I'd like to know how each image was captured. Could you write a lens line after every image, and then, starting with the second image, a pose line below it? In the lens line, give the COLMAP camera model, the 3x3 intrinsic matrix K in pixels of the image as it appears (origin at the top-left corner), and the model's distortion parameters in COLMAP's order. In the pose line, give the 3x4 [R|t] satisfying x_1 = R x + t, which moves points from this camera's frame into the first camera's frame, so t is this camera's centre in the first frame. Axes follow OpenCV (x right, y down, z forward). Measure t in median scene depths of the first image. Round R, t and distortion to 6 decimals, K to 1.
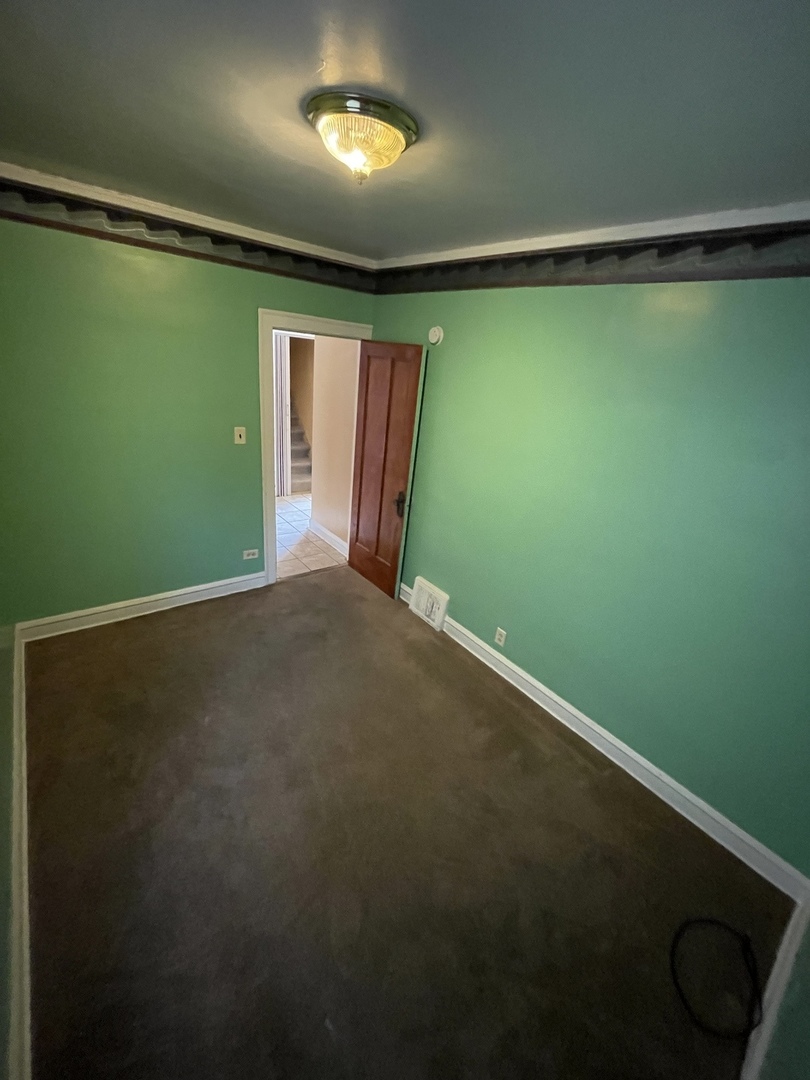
lens RADIAL K [[416.6, 0, 405.0], [0, 416.6, 540.0], [0, 0, 1]] dist [0.007481, 0.000510]
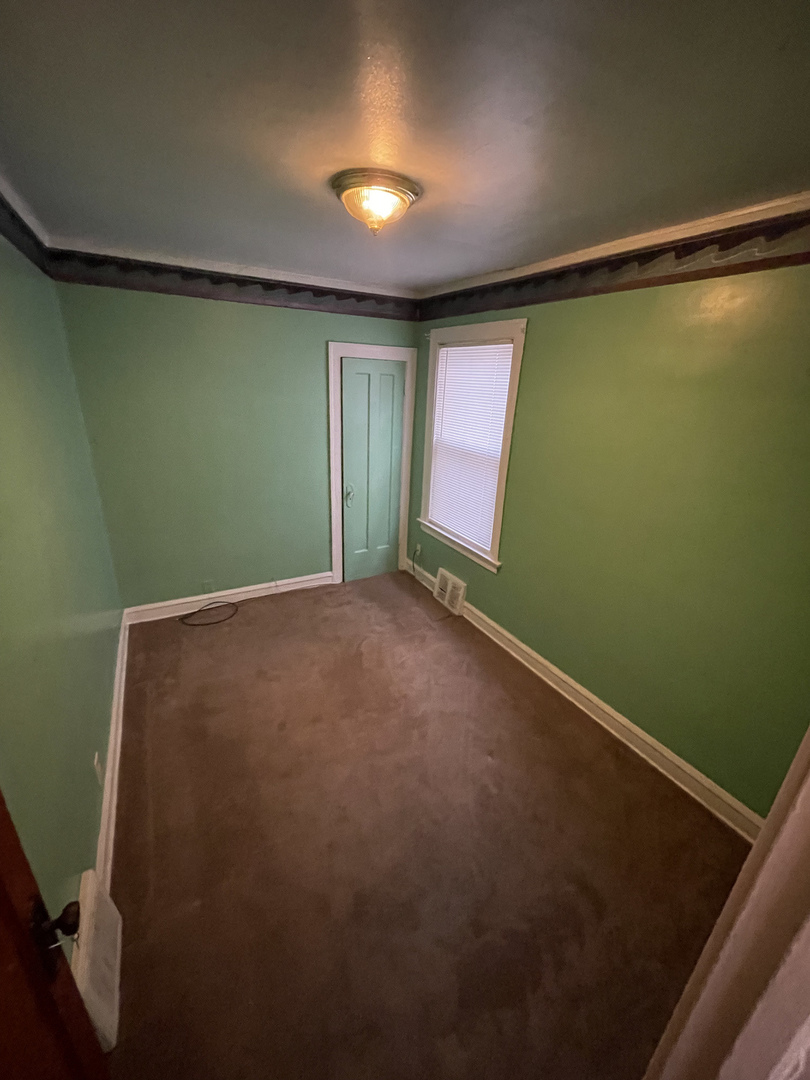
lens RADIAL K [[437.8, 0, 405.0], [0, 437.8, 540.0], [0, 0, 1]] dist [0.016087, -0.000135]
pose [[0.982982, -0.012180, -0.183298, 0.150569], [0.000345, 0.997920, -0.064462, 0.091141], [0.183702, 0.063302, 0.980942, -0.158999]]
